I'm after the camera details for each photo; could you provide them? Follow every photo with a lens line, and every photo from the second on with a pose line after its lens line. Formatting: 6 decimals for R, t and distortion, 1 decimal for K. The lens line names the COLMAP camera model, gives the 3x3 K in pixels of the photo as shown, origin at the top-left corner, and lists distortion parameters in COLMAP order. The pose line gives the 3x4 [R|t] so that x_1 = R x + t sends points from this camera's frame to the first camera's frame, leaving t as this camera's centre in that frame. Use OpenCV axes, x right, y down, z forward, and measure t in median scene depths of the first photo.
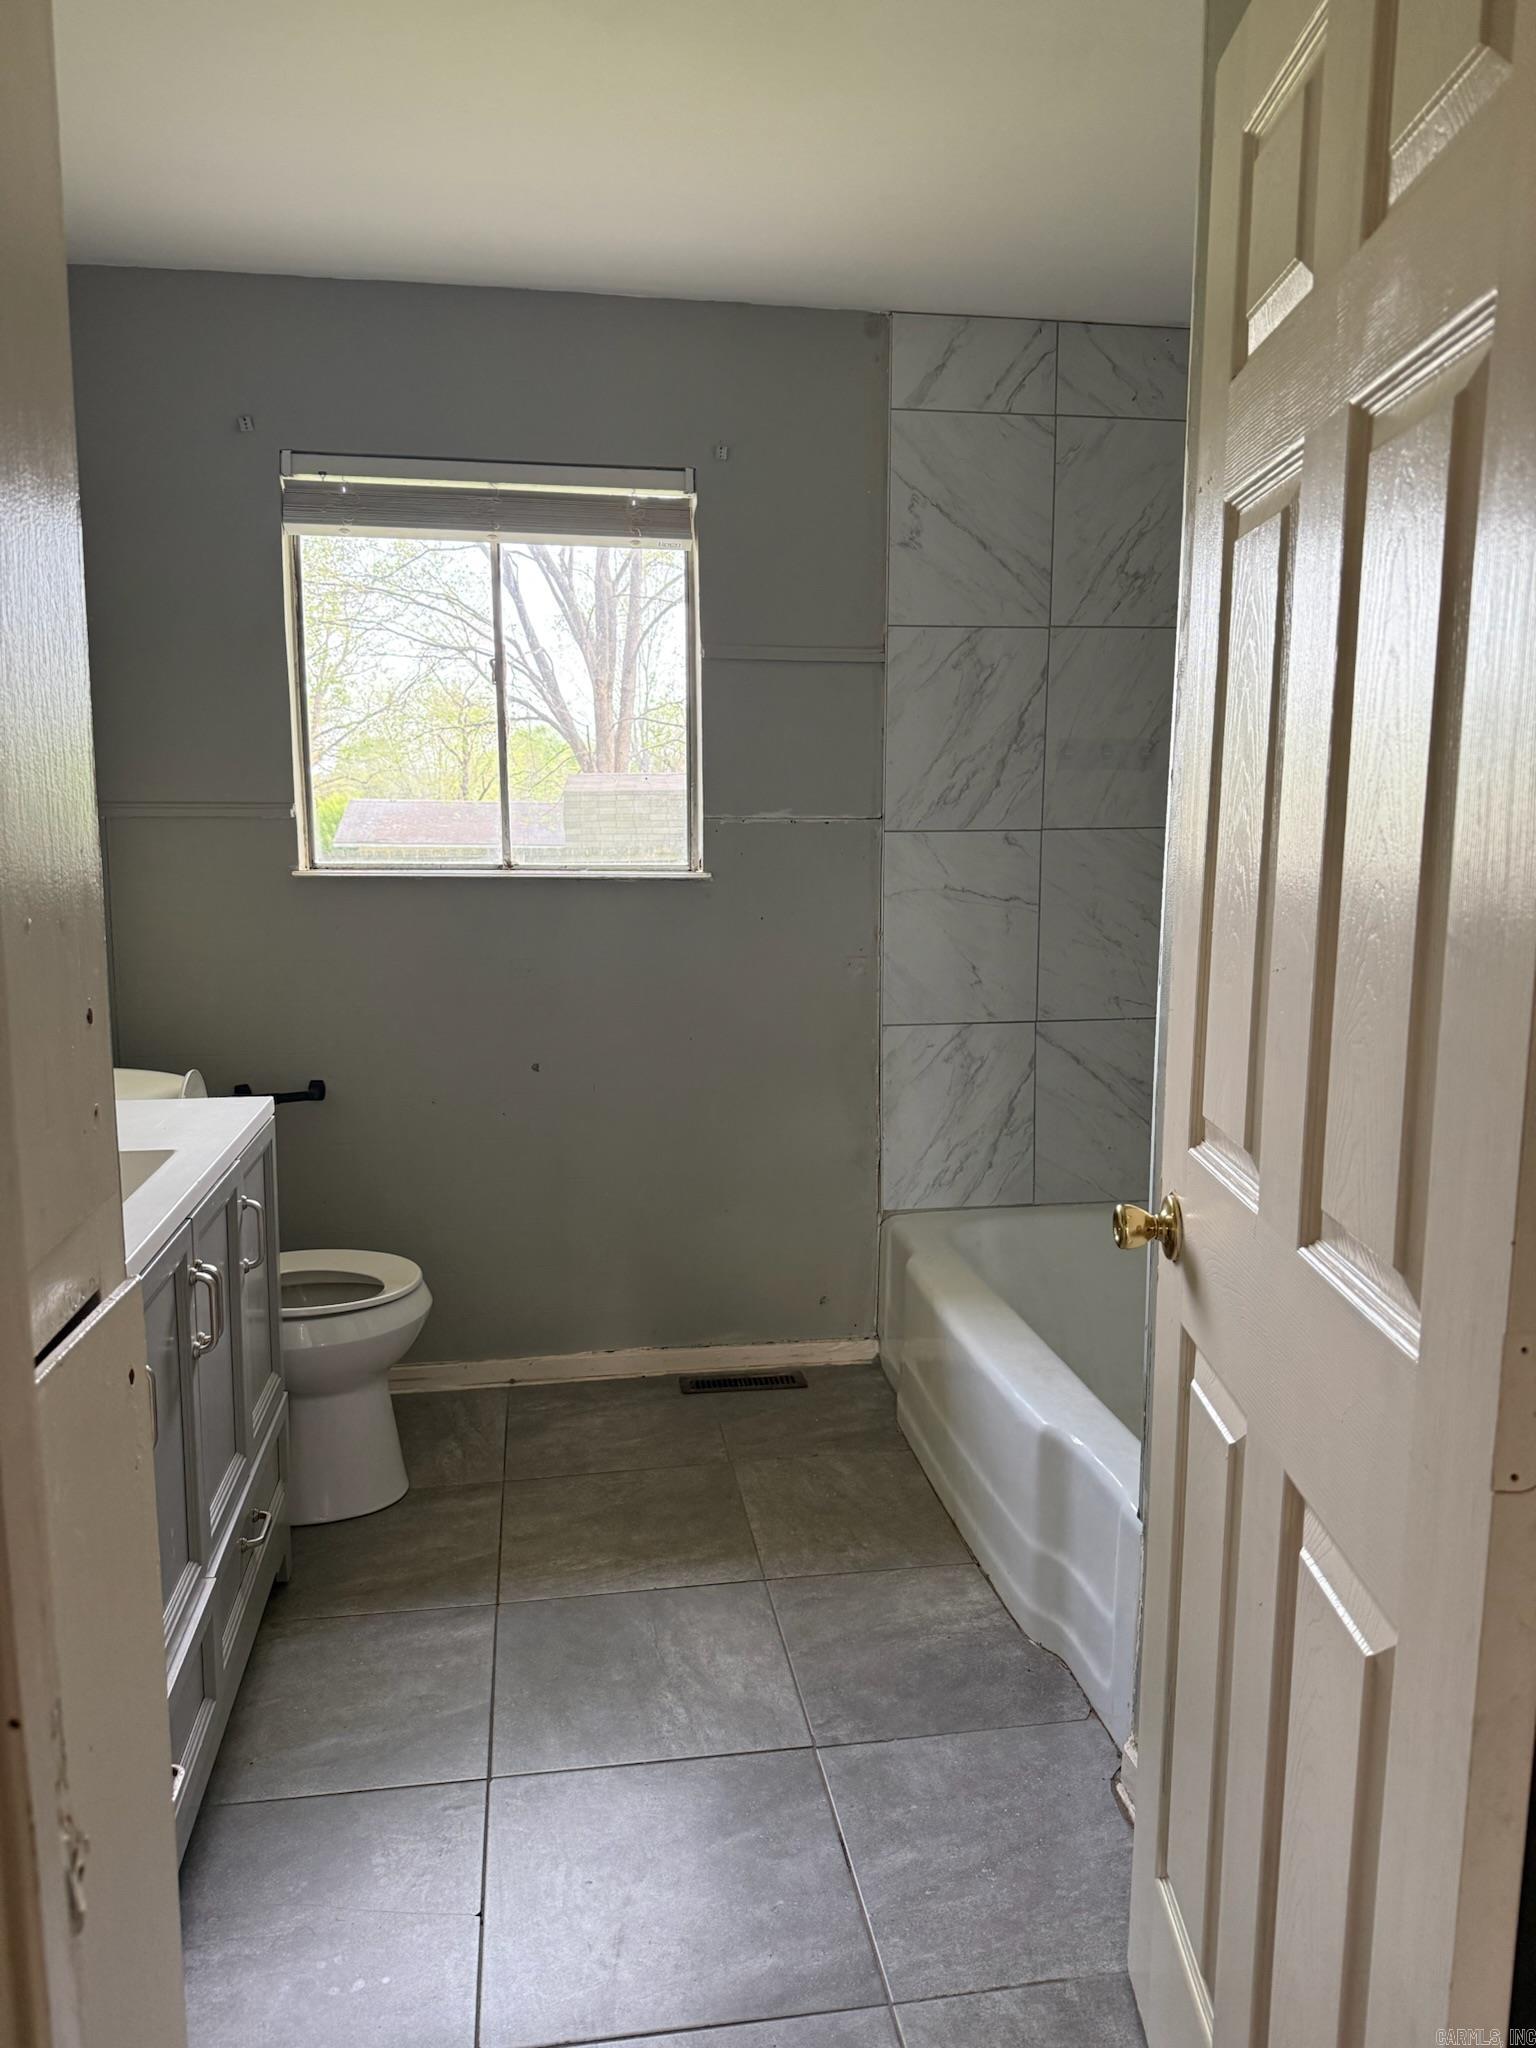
lens RADIAL K [[1438.7, 0, 767.5], [0, 1438.7, 1037.0], [0, 0, 1]] dist [0.063189, -0.080358]
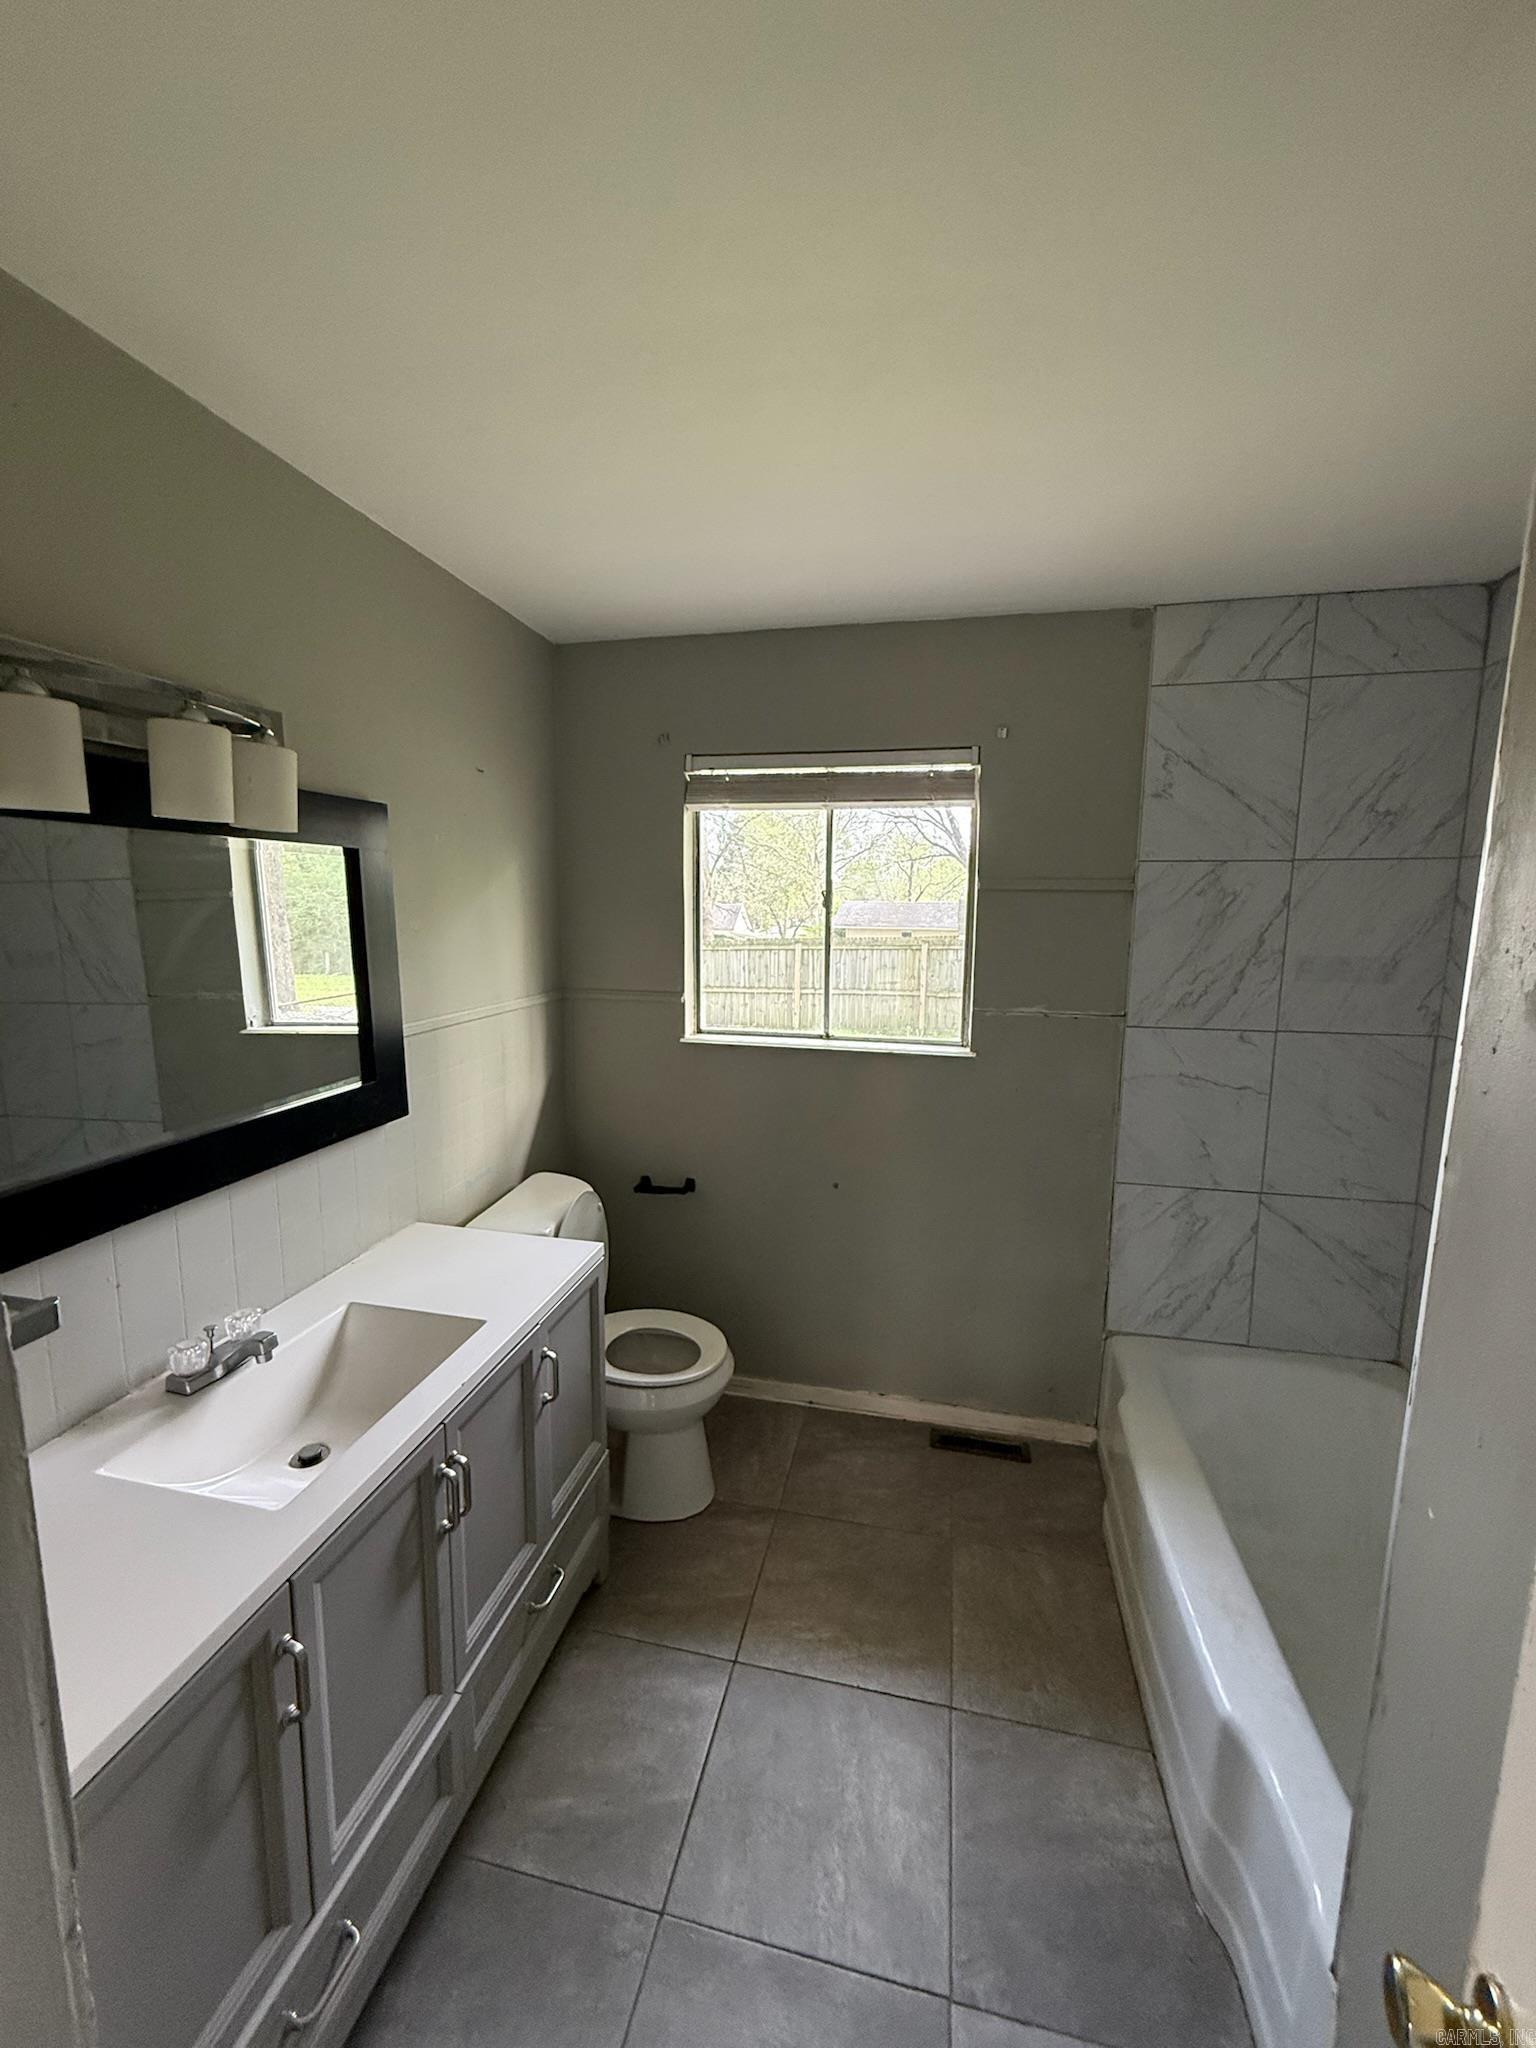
lens RADIAL K [[819.6, 0, 761.1], [0, 819.6, 1025.9], [0, 0, 1]] dist [-0.004546, 0.000898]
pose [[0.927209, 0.059859, -0.369731, 0.052479], [-0.061928, 0.998061, 0.006280, -0.133684], [0.369390, 0.017074, 0.929118, 0.252124]]
